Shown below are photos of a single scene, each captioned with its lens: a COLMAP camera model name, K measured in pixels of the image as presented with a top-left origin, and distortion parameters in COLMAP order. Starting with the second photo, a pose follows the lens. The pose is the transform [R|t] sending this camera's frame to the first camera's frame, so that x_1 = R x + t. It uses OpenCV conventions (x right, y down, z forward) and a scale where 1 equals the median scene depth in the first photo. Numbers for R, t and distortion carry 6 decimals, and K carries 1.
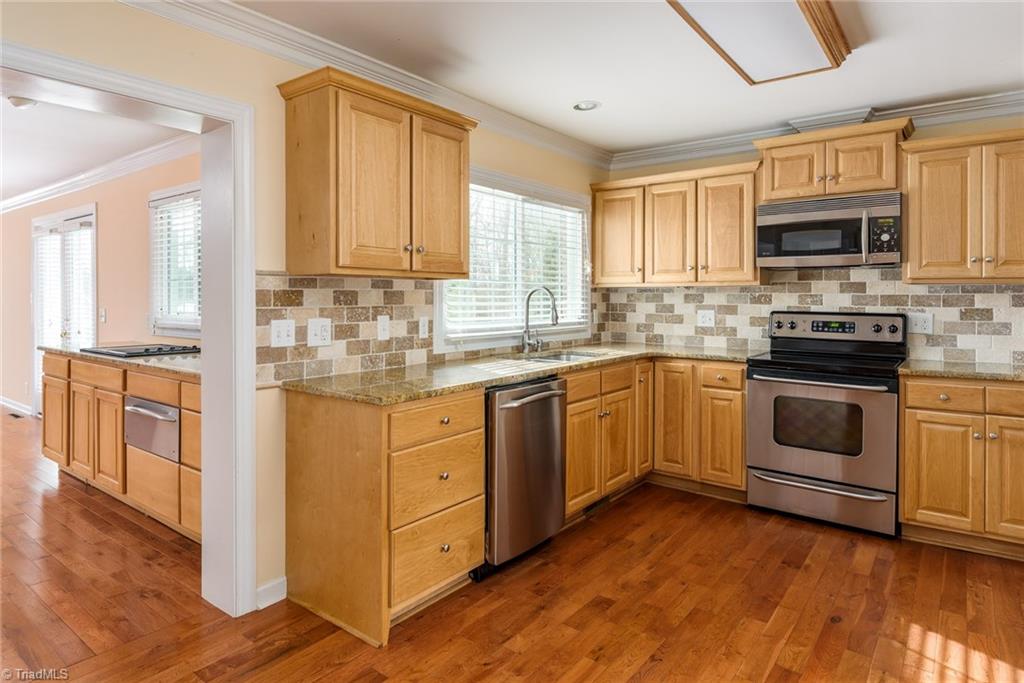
lens RADIAL K [[605.9, 0, 482.2], [0, 605.9, 298.1], [0, 0, 1]] dist [0.000984, 0.000510]
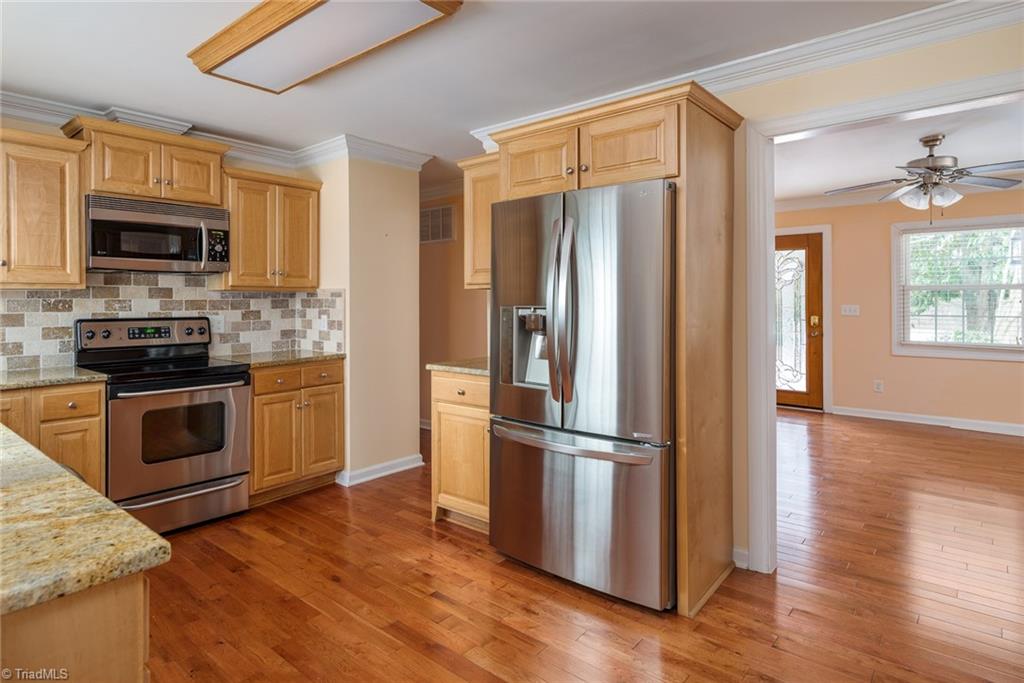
lens RADIAL K [[565.4, 0, 472.0], [0, 565.4, 298.6], [0, 0, 1]] dist [-0.005104, -0.000292]
pose [[0.050661, 0.000128, 0.998716, -0.343881], [0.009122, 0.999958, -0.000590, -0.002824], [-0.998674, 0.009140, 0.050658, 0.483546]]
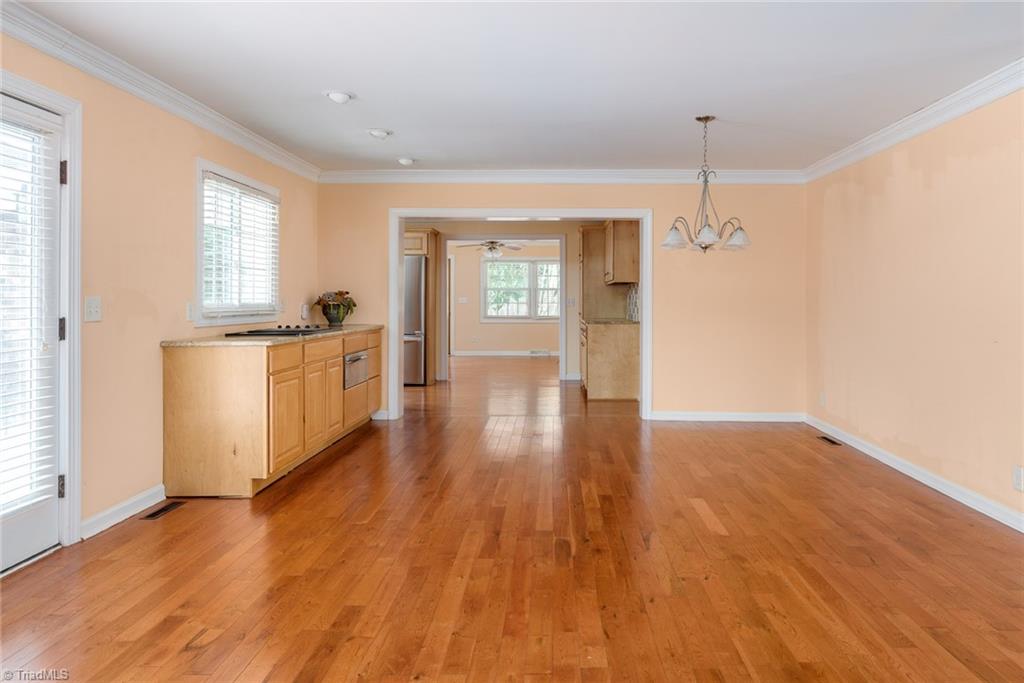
lens RADIAL K [[791.4, 0, 512.0], [0, 791.4, 341.5], [0, 0, 1]] dist [0.000291, -0.000258]
pose [[-0.583299, -0.044165, 0.811056, -2.282679], [-0.000186, 0.998528, 0.054239, 0.026503], [-0.812257, 0.031487, -0.582449, 1.750435]]
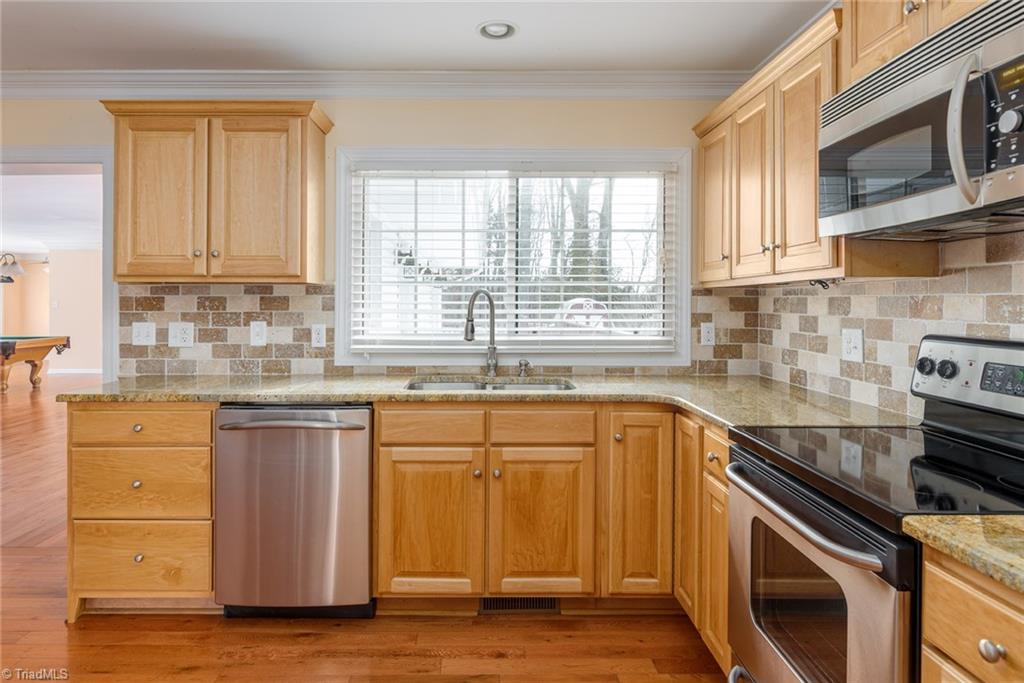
lens RADIAL K [[613.0, 0, 487.5], [0, 613.0, 303.6], [0, 0, 1]] dist [-0.004148, -0.002161]
pose [[0.631539, 0.000049, -0.775344, 0.741460], [-0.002427, 0.999995, -0.001914, 0.000474], [0.775340, 0.003091, 0.631536, 0.565529]]
